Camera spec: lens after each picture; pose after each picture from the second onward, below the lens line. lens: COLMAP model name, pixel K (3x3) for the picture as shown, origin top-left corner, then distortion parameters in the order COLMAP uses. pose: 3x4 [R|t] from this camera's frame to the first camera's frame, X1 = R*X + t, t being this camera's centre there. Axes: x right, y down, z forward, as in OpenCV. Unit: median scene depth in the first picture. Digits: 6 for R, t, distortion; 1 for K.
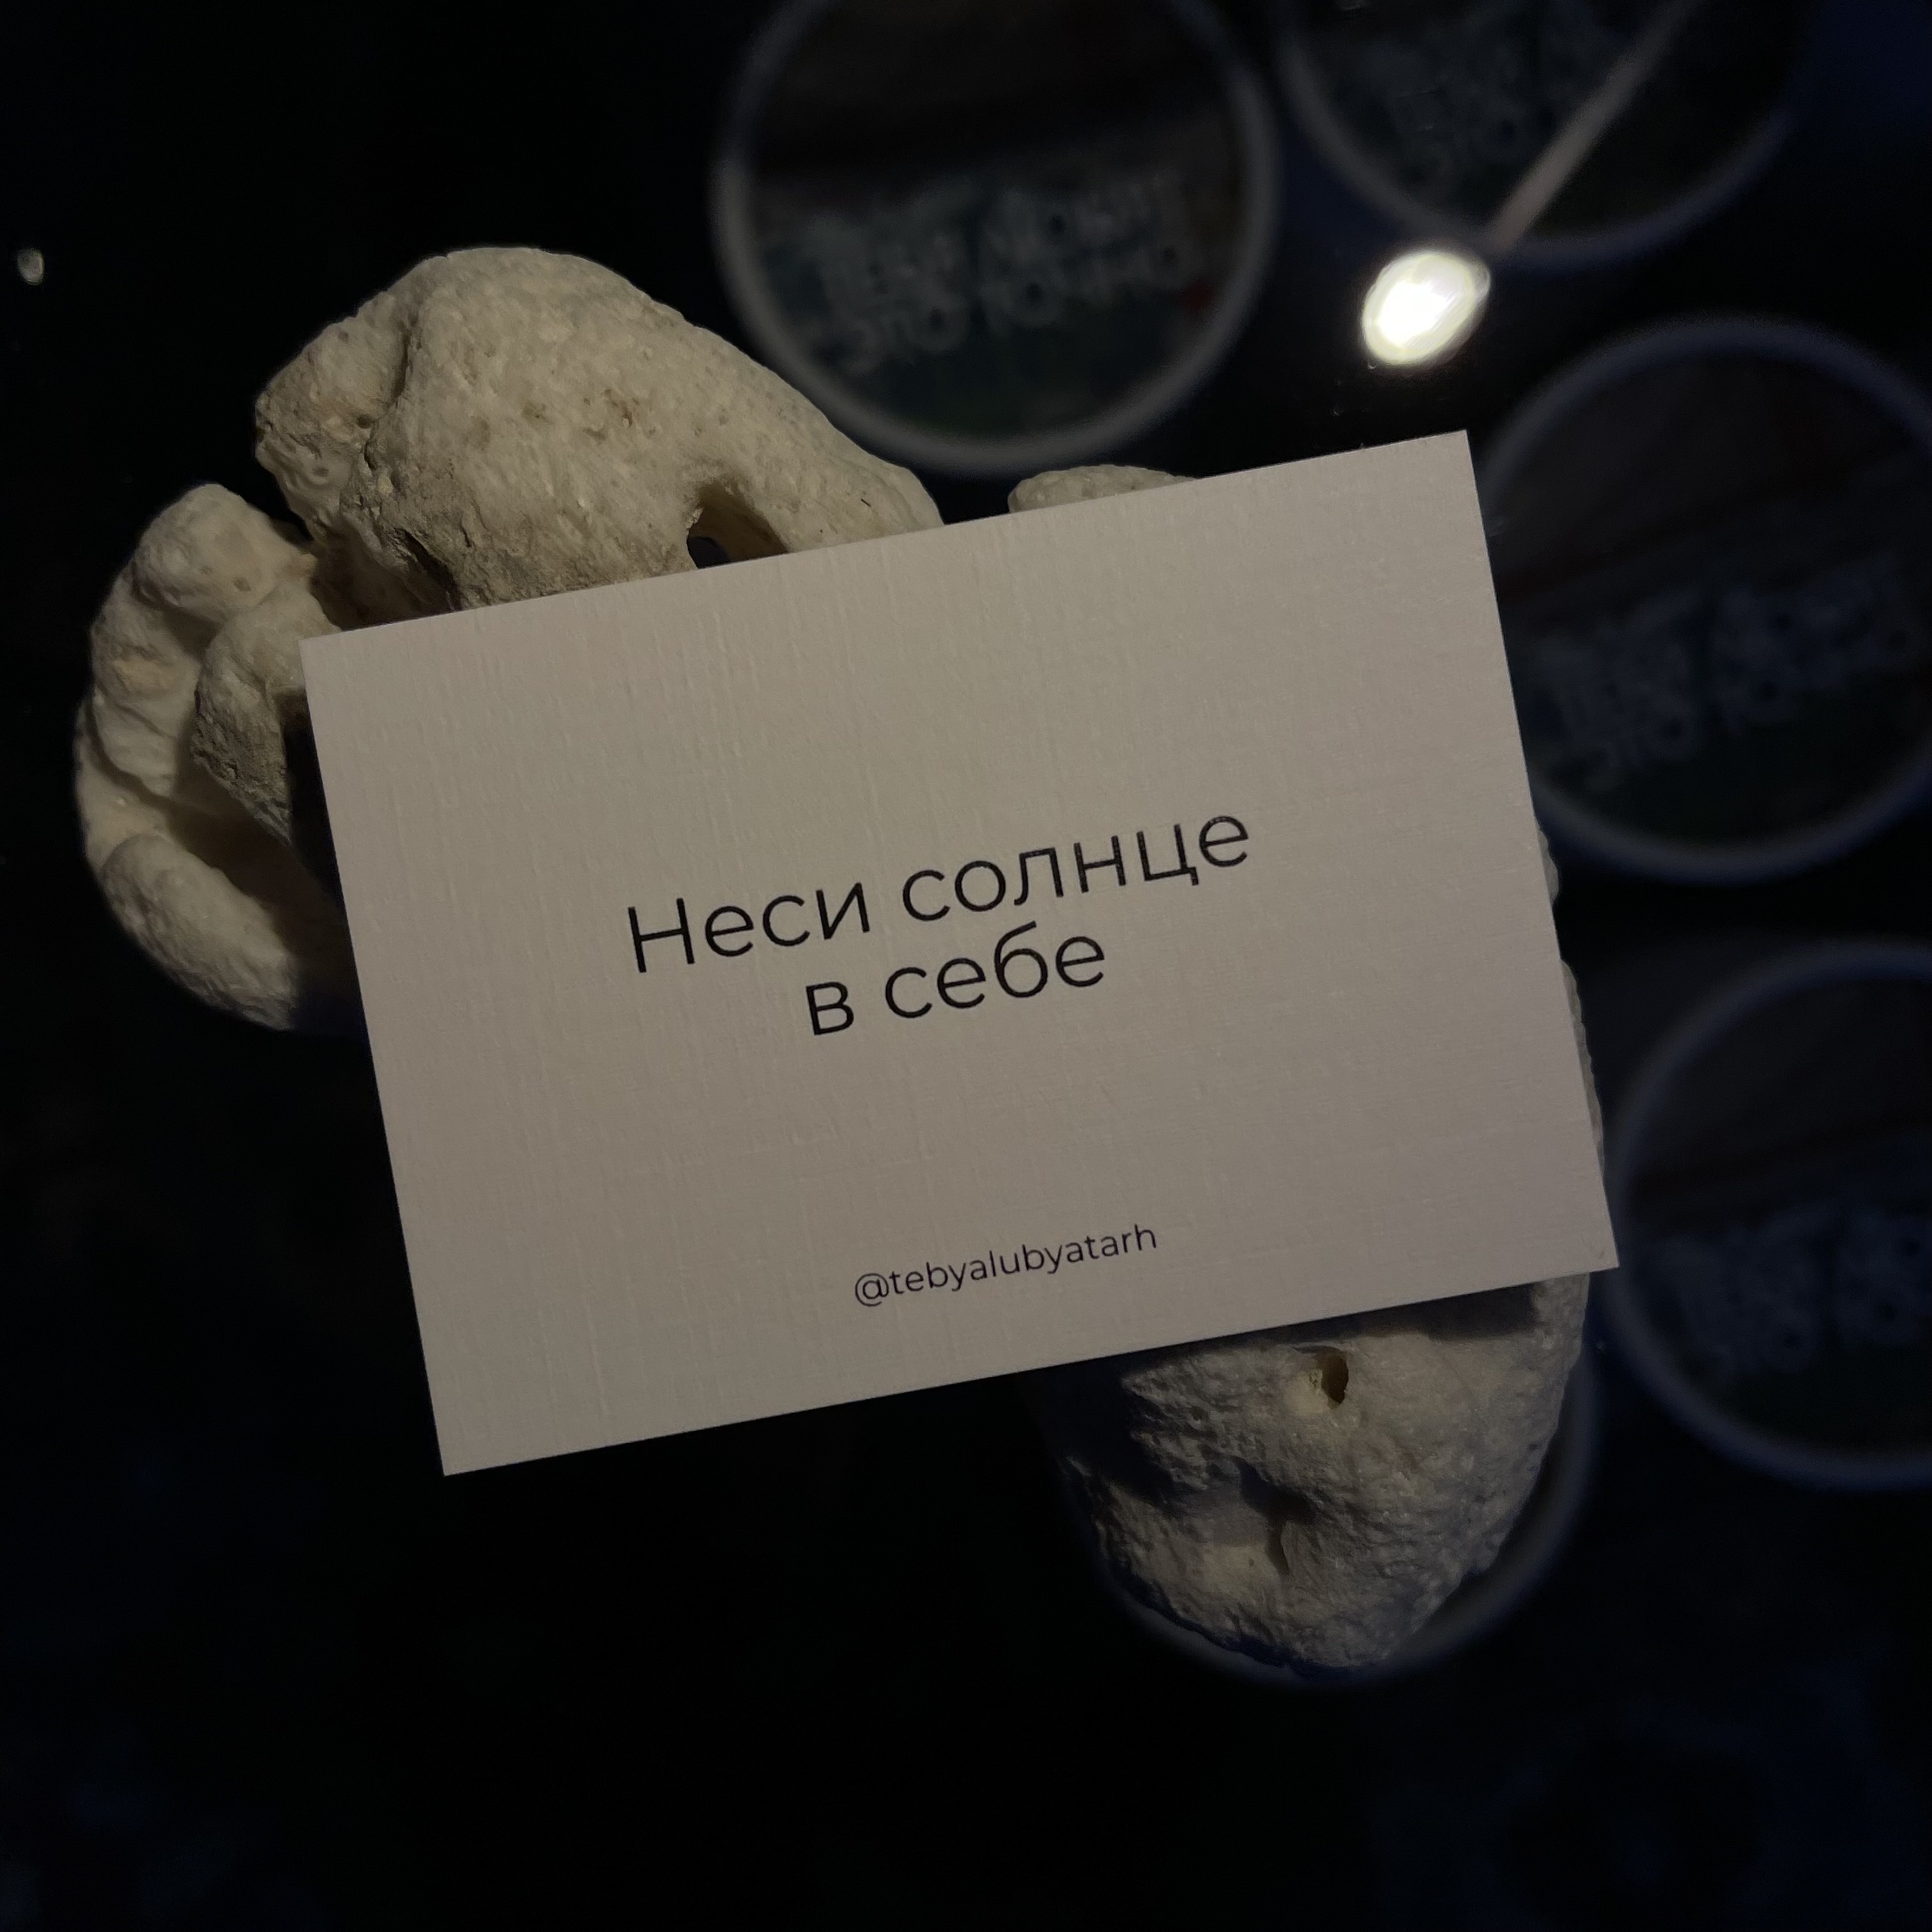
lens RADIAL K [[2203.0, 0, 962.3], [0, 2203.0, 1000.6], [0, 0, 1]] dist [-0.091686, 0.029986]
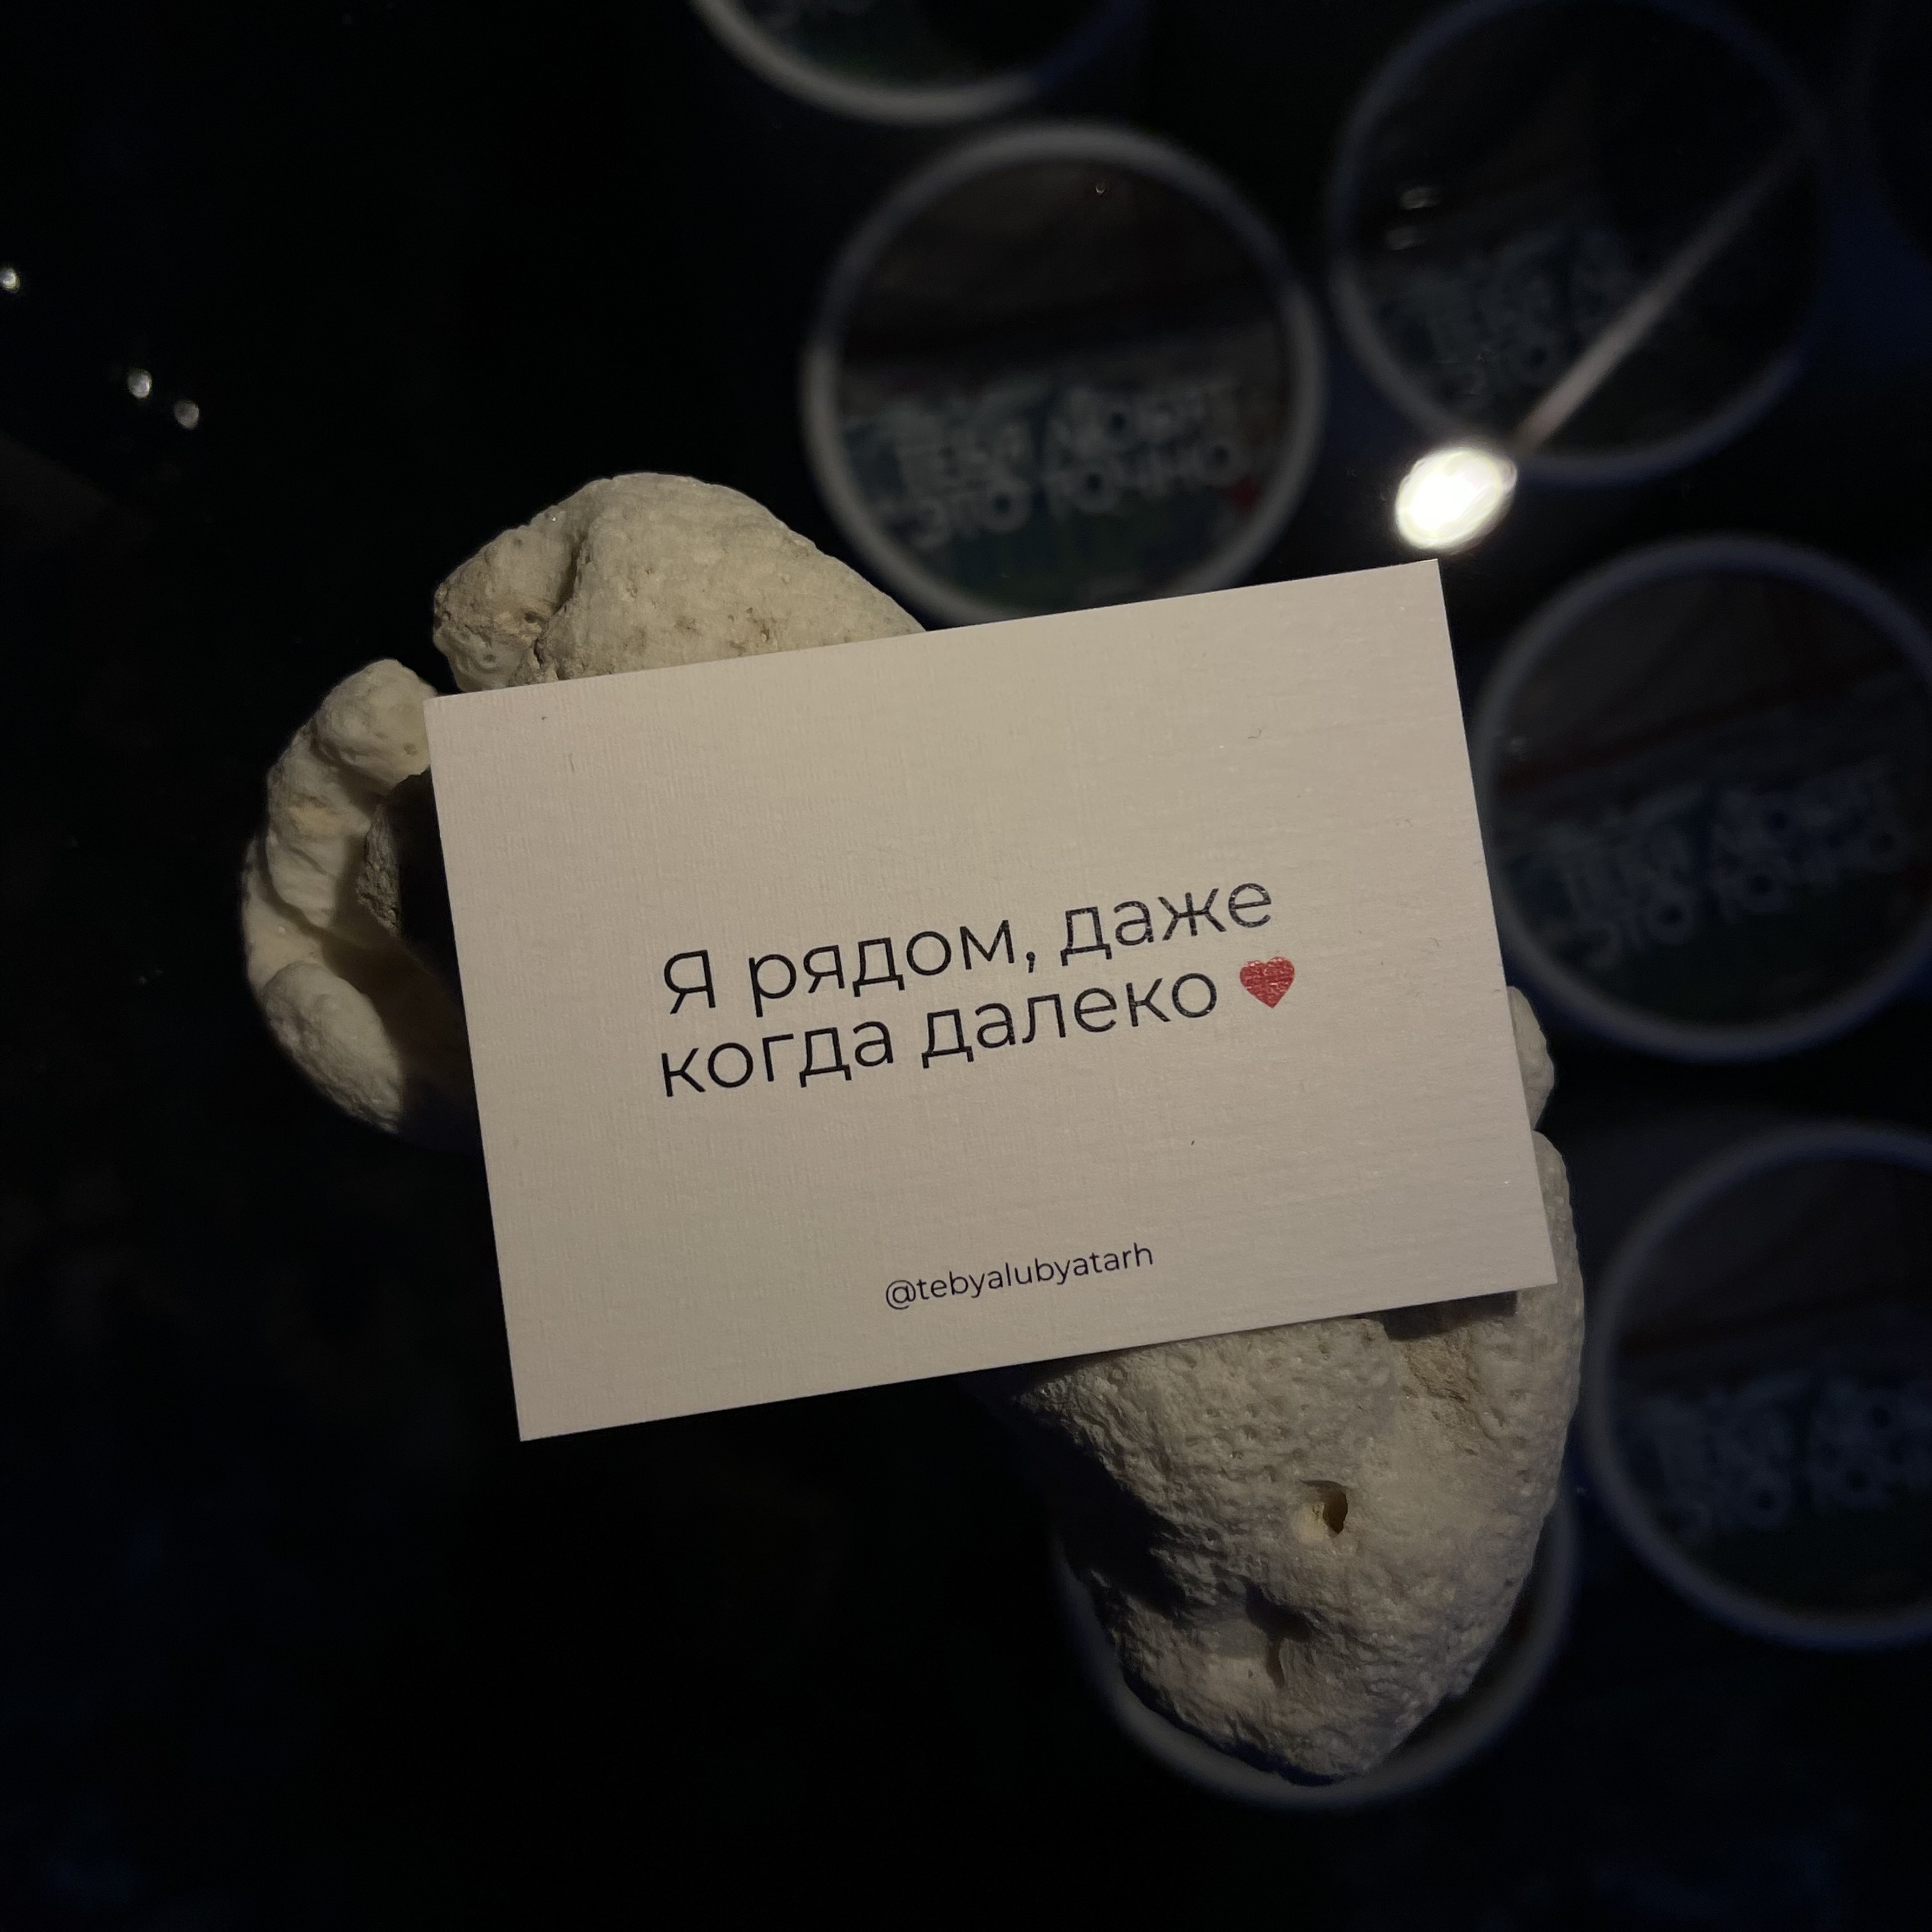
lens RADIAL K [[2138.6, 0, 966.0], [0, 2138.6, 966.0], [0, 0, 1]] dist [-0.098251, -0.008463]
pose [[0.998271, 0.058200, -0.008208, -0.024491], [-0.058653, 0.995440, -0.075230, -0.011617], [0.003792, 0.075582, 0.997132, -0.097292]]
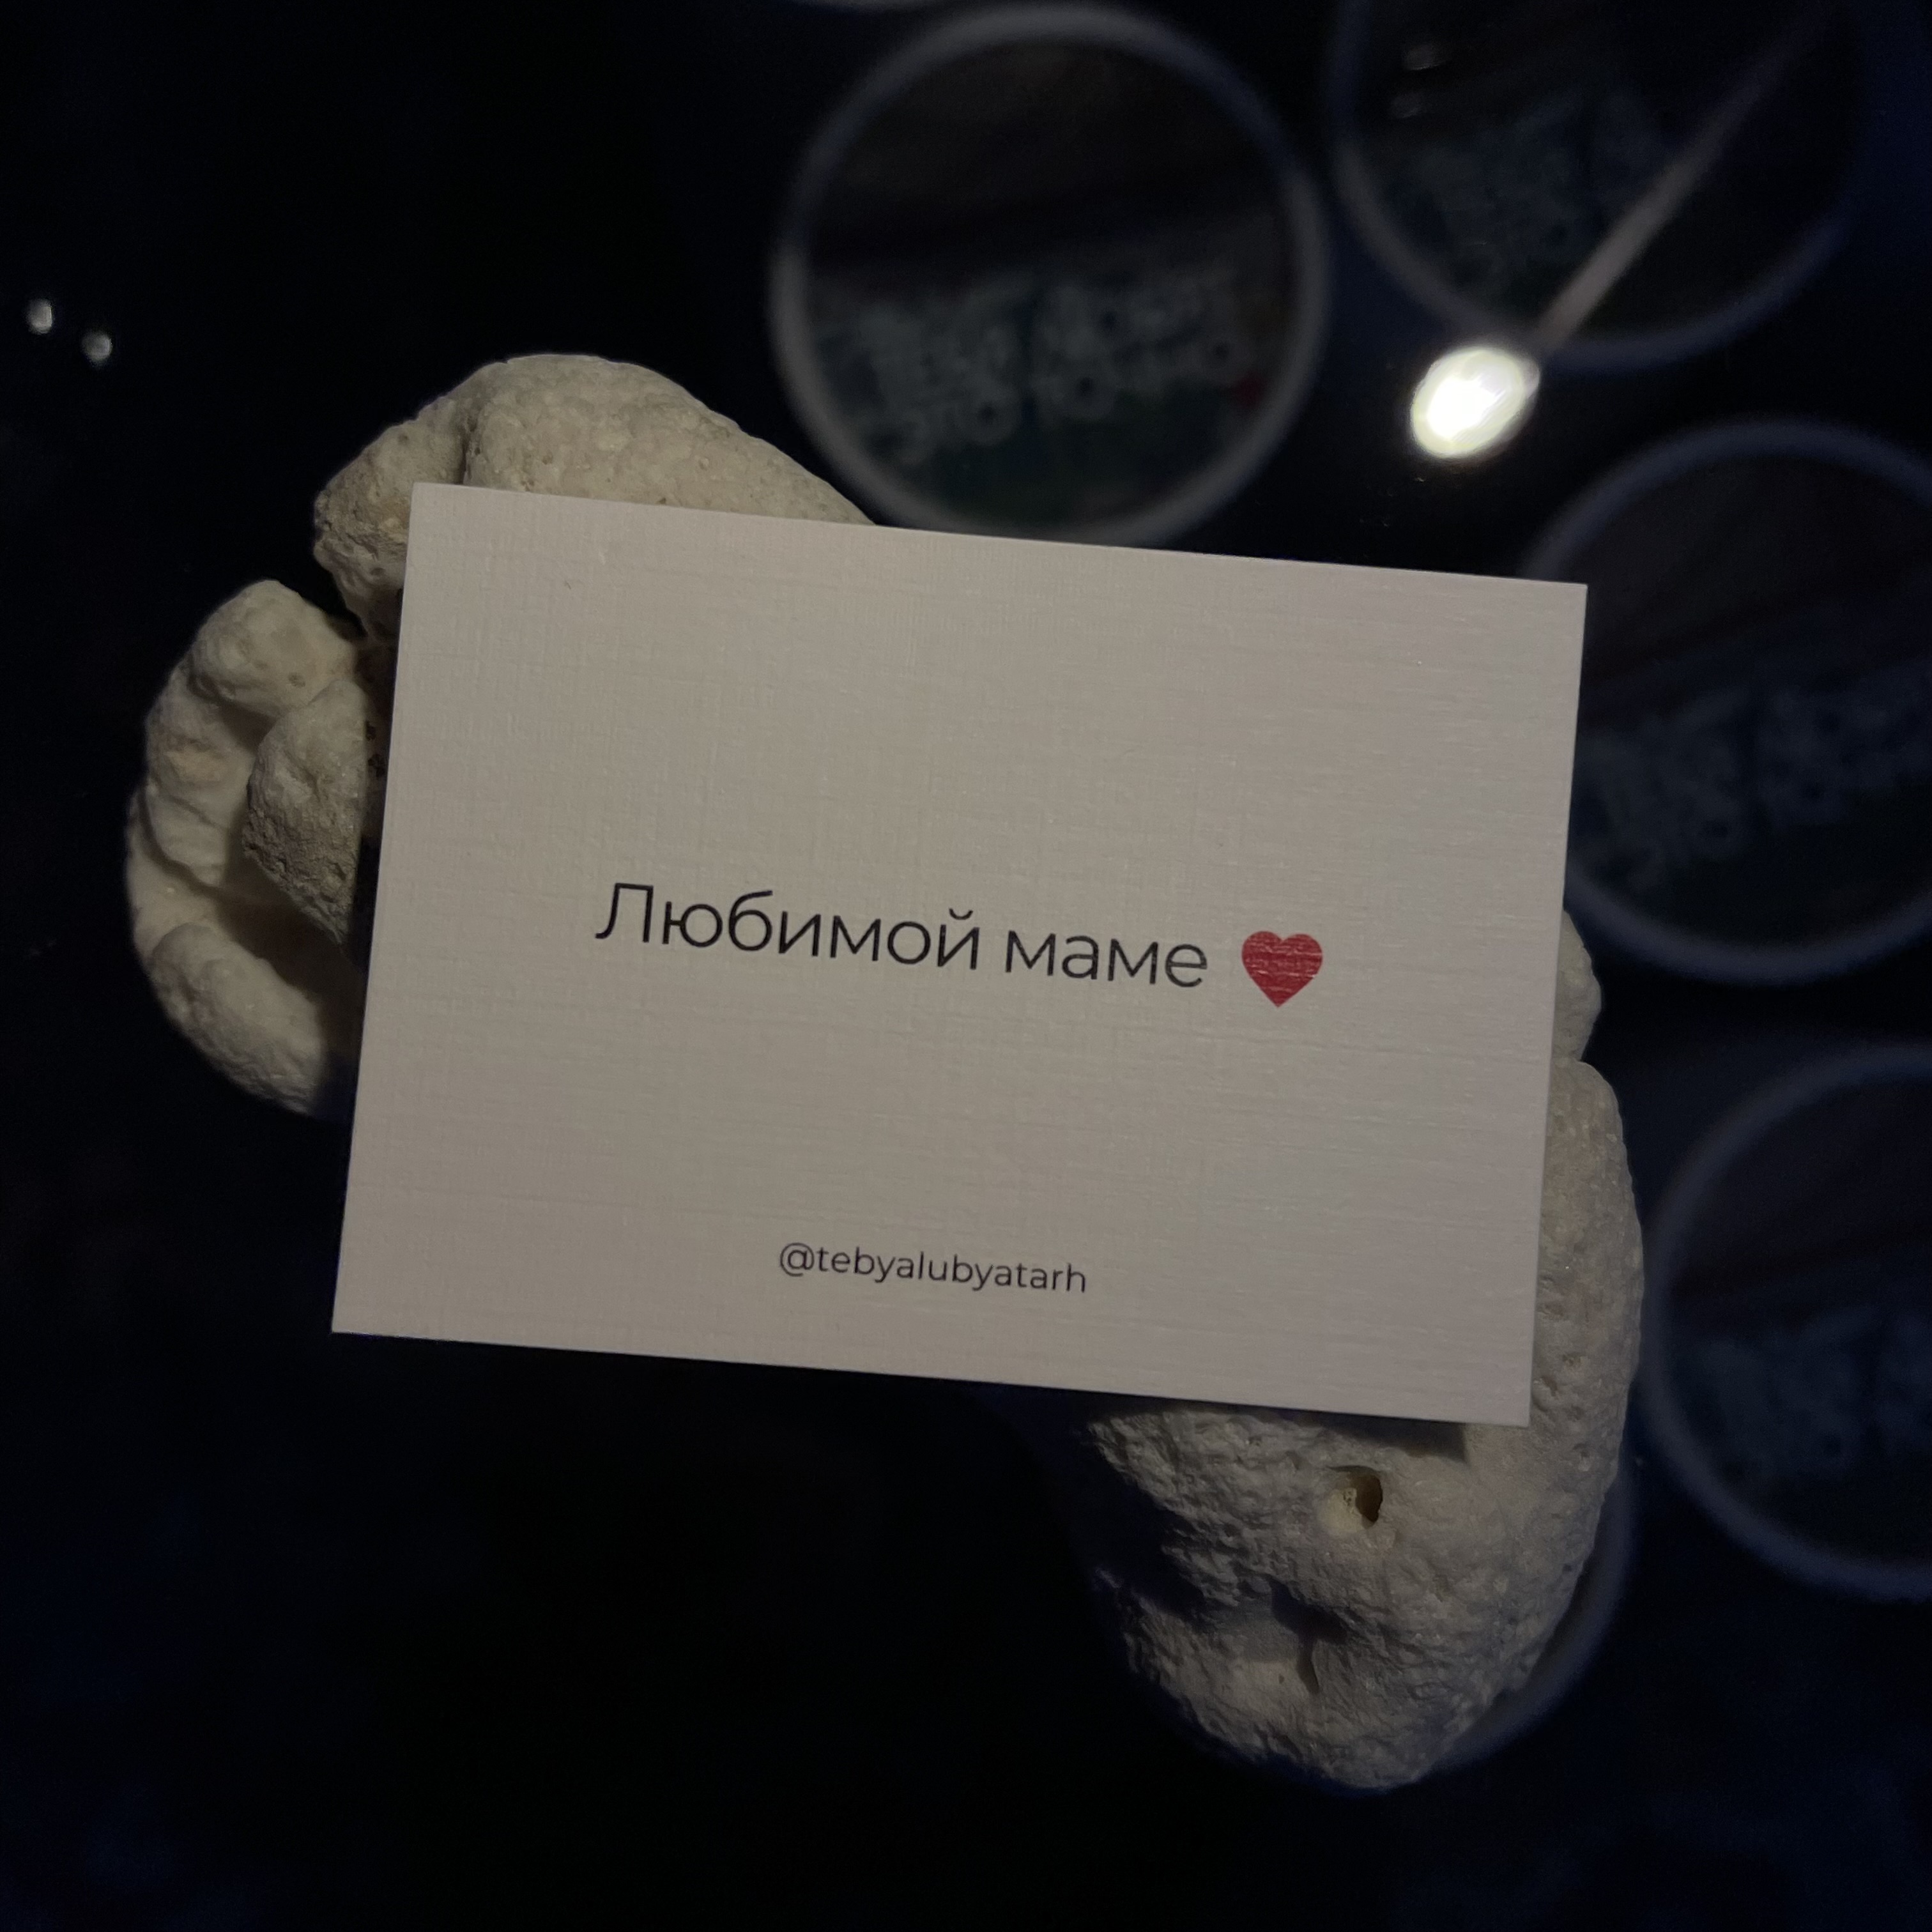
lens RADIAL K [[2203.0, 0, 962.3], [0, 2203.0, 1000.6], [0, 0, 1]] dist [-0.091686, 0.029986]
pose [[0.999631, 0.020270, -0.018105, -0.000777], [-0.020897, 0.999164, -0.035138, -0.013273], [0.017378, 0.035504, 0.999218, -0.001221]]
